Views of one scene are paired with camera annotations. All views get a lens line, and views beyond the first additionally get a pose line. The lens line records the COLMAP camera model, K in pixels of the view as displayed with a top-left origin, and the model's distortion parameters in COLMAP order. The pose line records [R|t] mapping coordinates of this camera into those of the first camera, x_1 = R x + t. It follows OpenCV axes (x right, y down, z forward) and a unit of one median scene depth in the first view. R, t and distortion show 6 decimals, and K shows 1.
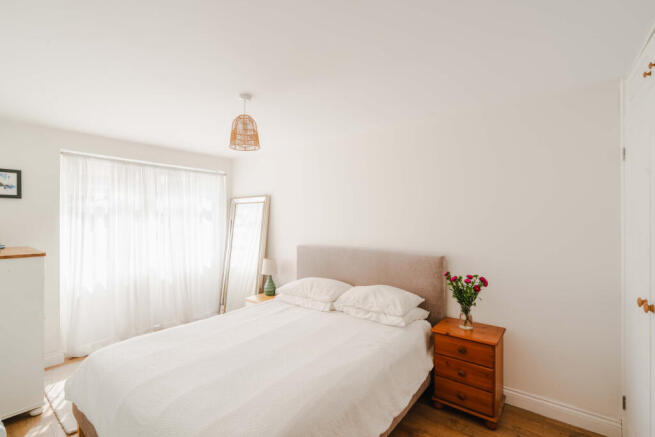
lens RADIAL K [[292.0, 0, 325.4], [0, 292.0, 216.4], [0, 0, 1]] dist [0.000872, 0.000444]
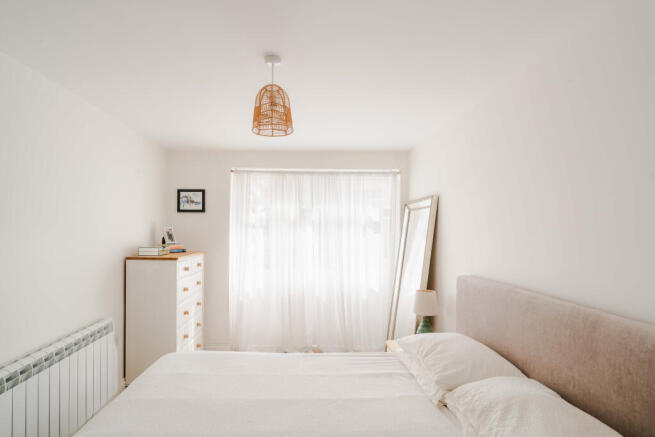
lens RADIAL K [[342.8, 0, 326.7], [0, 342.8, 230.4], [0, 0, 1]] dist [-0.000291, 0.000006]
pose [[0.624590, 0.005803, -0.780931, 0.309306], [-0.004495, 0.999983, 0.003836, 0.005536], [0.780940, 0.001114, 0.624605, 0.383435]]
